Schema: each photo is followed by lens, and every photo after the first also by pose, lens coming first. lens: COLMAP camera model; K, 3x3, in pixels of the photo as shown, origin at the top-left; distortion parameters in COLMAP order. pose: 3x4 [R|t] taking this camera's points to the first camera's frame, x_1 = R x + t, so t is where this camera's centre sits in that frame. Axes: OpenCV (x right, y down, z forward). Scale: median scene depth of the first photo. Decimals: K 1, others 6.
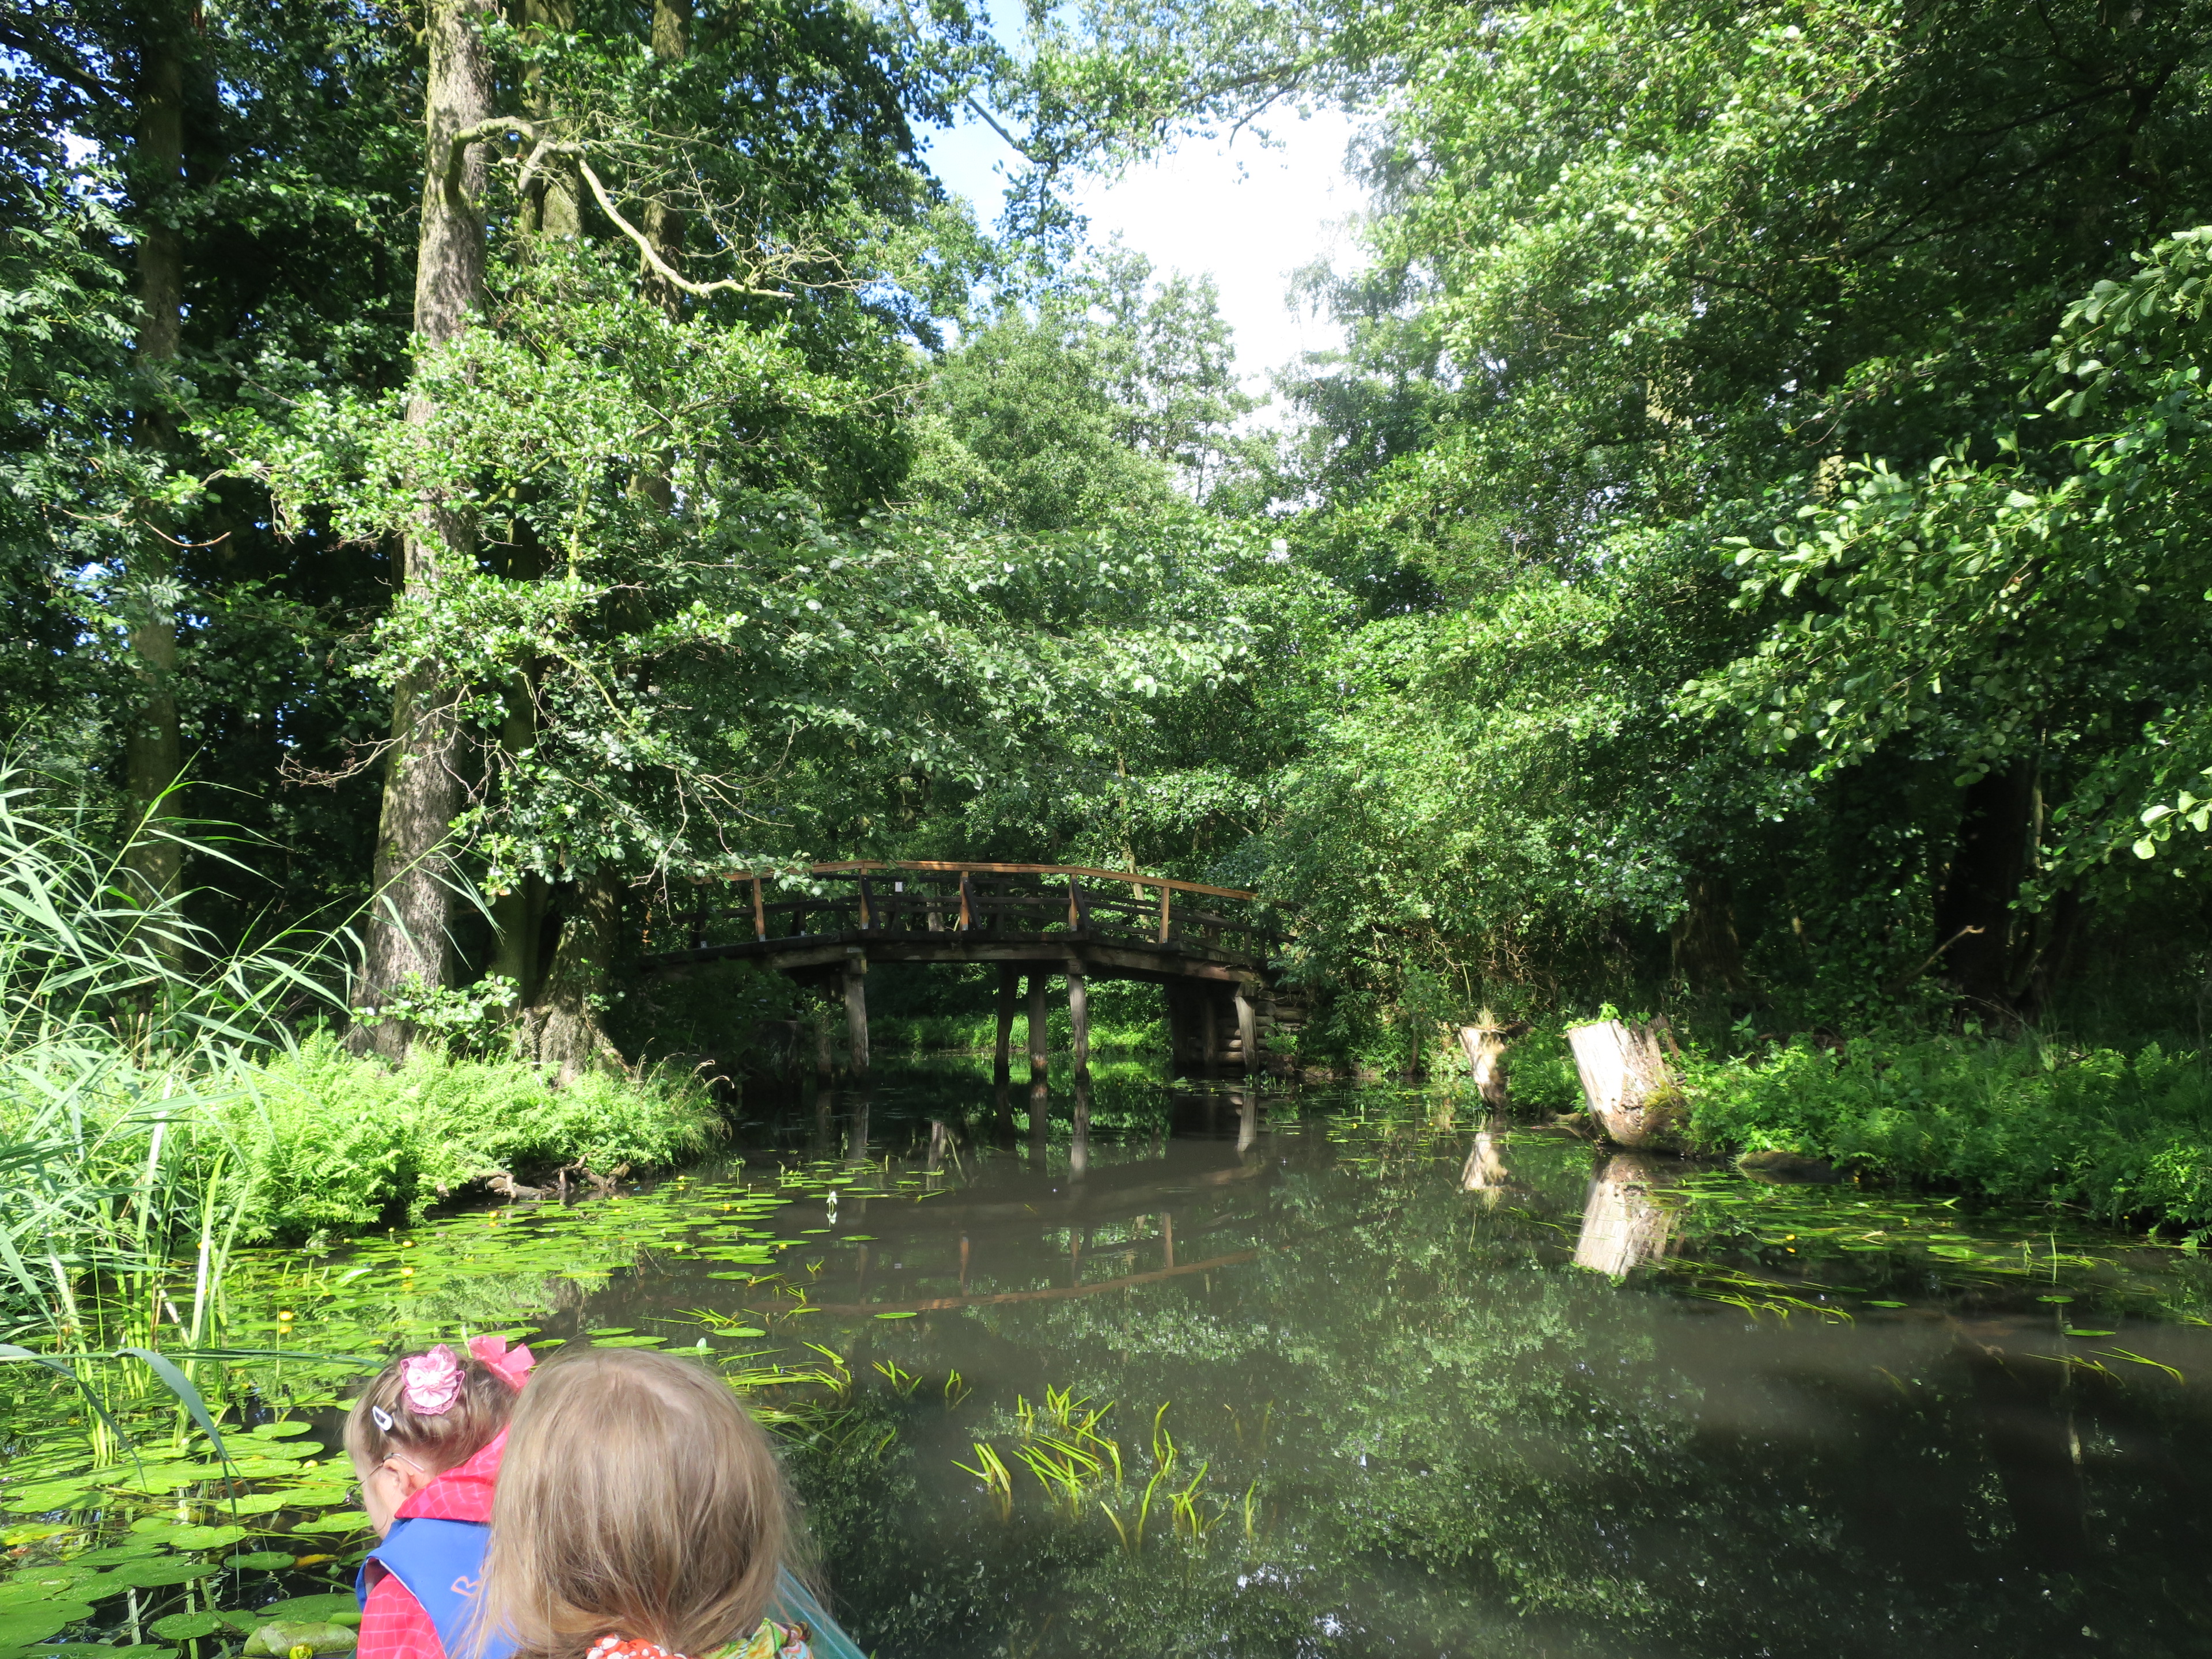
lens RADIAL K [[1986.8, 0, 1106.0], [0, 1986.8, 829.5], [0, 0, 1]] dist [0.004126, 0.002414]
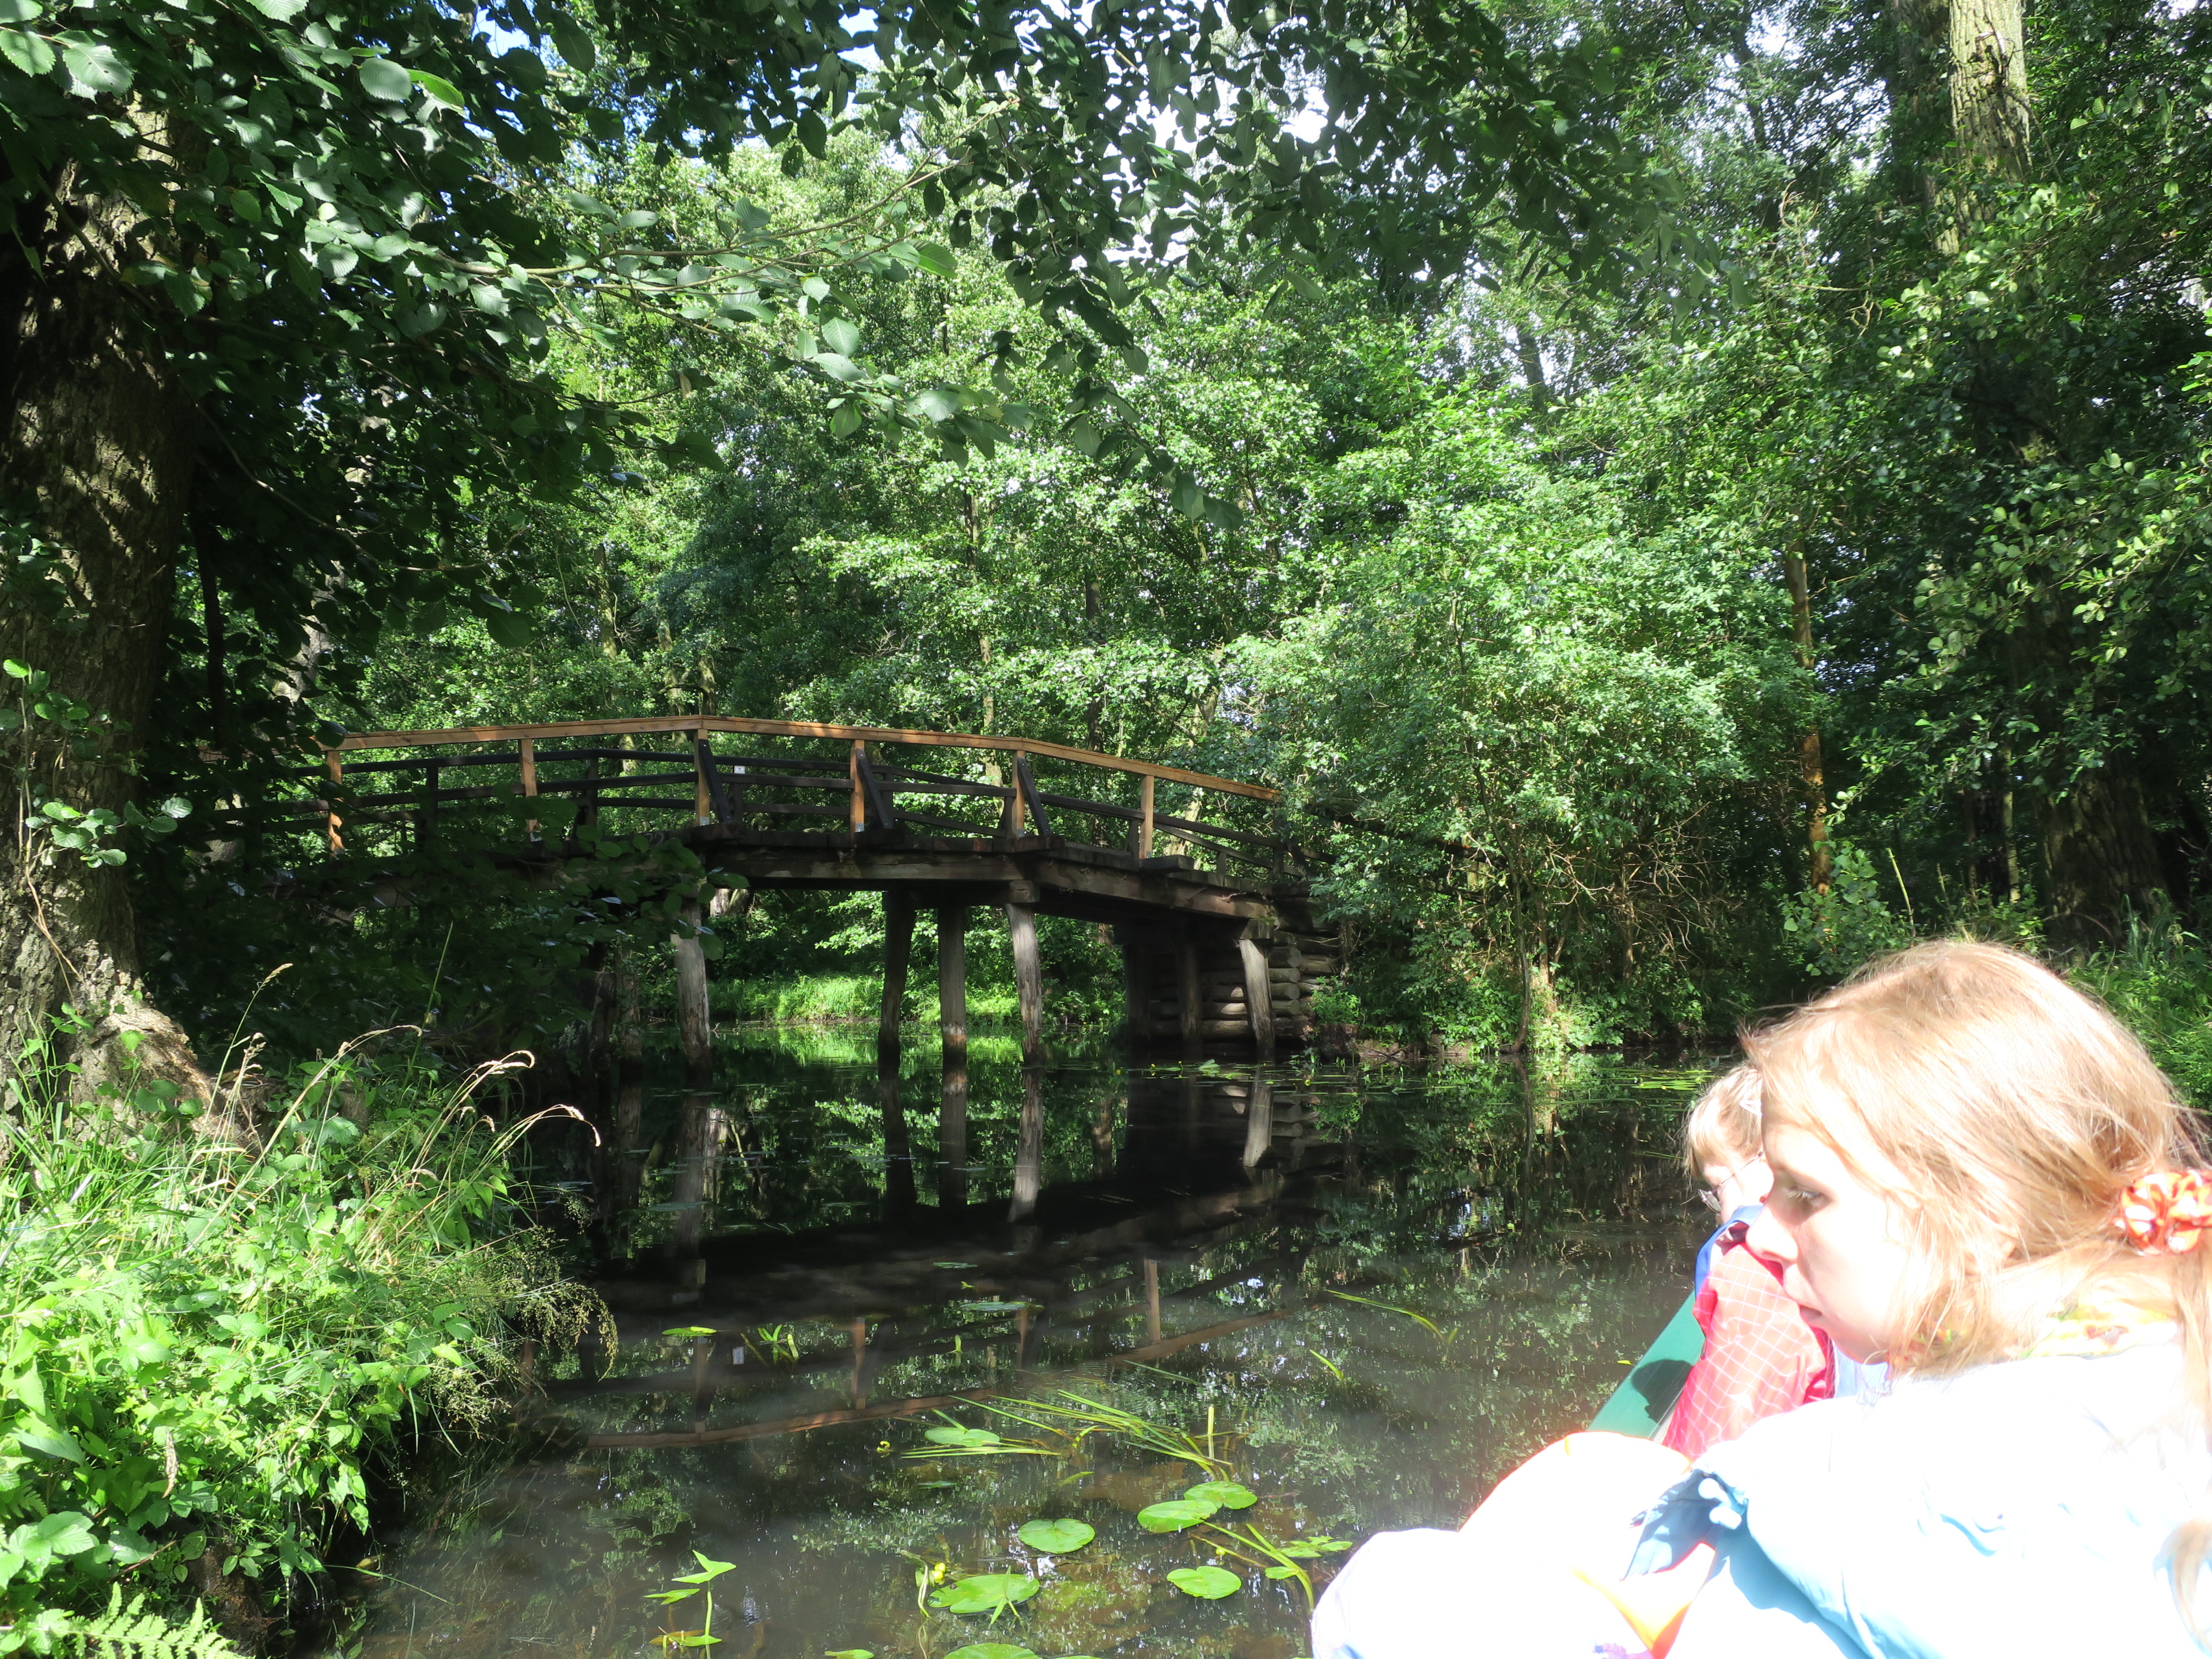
lens RADIAL K [[1986.8, 0, 1106.0], [0, 1986.8, 829.5], [0, 0, 1]] dist [0.004126, 0.002414]
pose [[0.991225, 0.006968, 0.132001, -0.072053], [-0.008893, 0.999862, 0.013998, 0.037580], [-0.131886, -0.015049, 0.991151, 0.333412]]
